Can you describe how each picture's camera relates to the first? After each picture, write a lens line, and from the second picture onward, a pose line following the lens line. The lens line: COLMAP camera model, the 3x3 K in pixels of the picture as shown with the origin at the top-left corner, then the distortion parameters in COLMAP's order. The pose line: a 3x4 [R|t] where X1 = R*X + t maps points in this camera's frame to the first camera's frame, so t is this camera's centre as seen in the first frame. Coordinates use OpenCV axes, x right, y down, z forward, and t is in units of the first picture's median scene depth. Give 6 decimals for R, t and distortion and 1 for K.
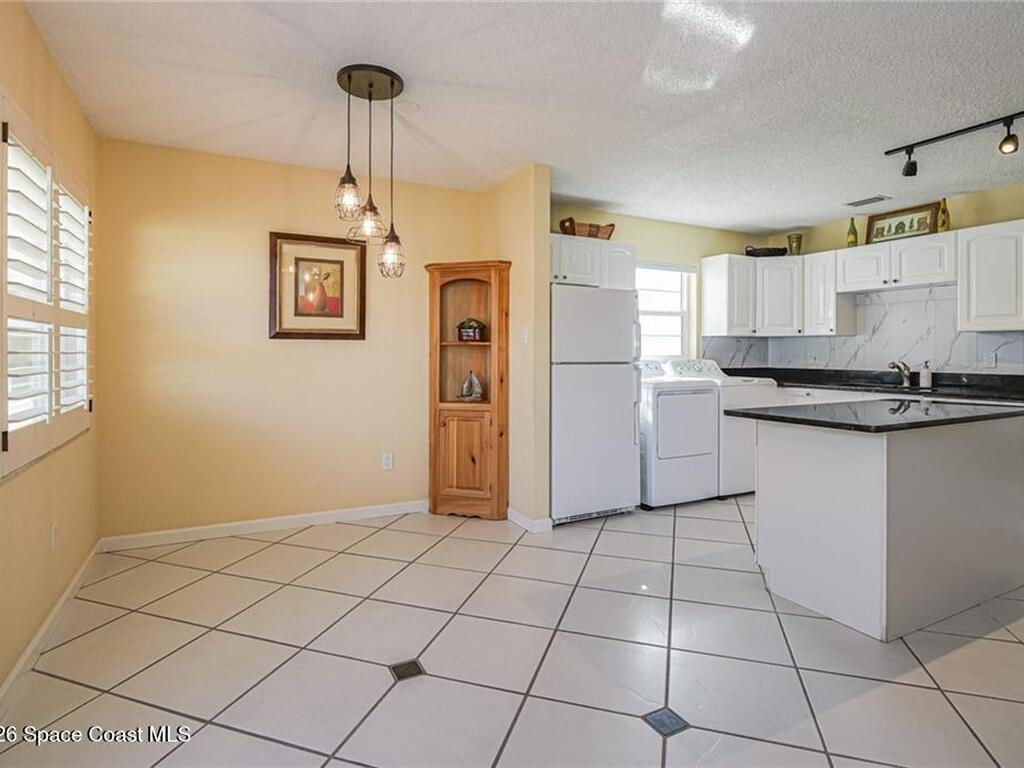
lens RADIAL K [[549.8, 0, 510.2], [0, 549.8, 356.9], [0, 0, 1]] dist [-0.004367, -0.001163]
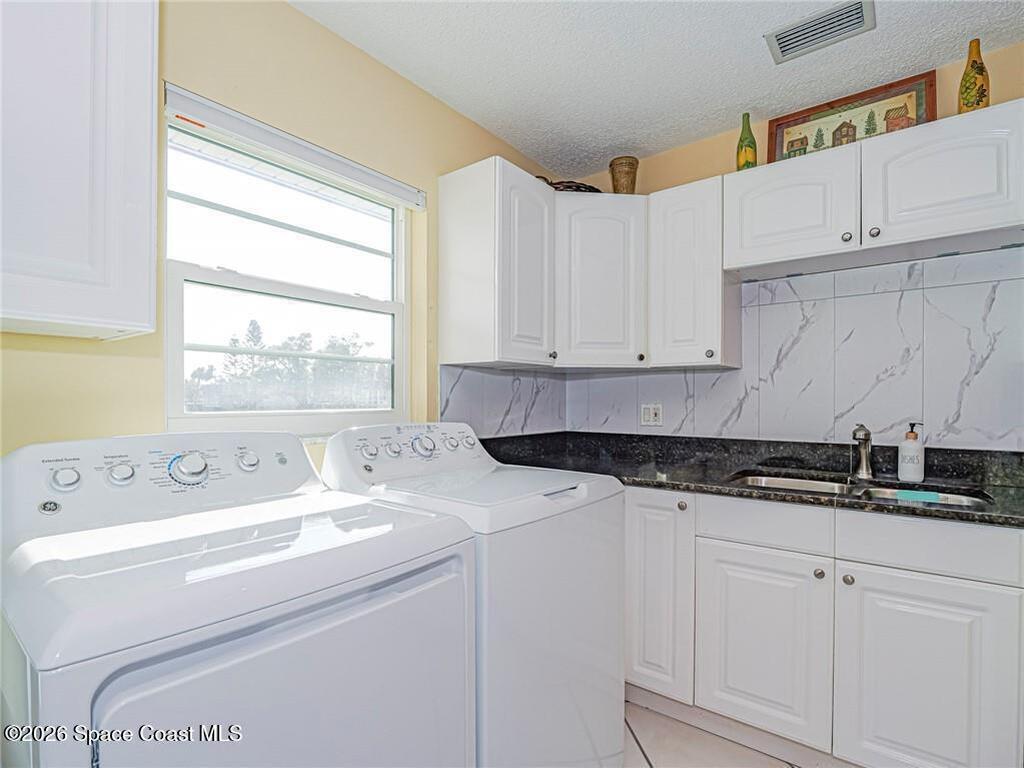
lens RADIAL K [[504.7, 0, 508.6], [0, 504.7, 401.0], [0, 0, 1]] dist [-0.014825, -0.000479]
pose [[0.908789, -0.001561, 0.417252, 0.281134], [0.003705, 0.999984, -0.004328, -0.009229], [-0.417239, 0.005479, 0.908780, 0.748977]]
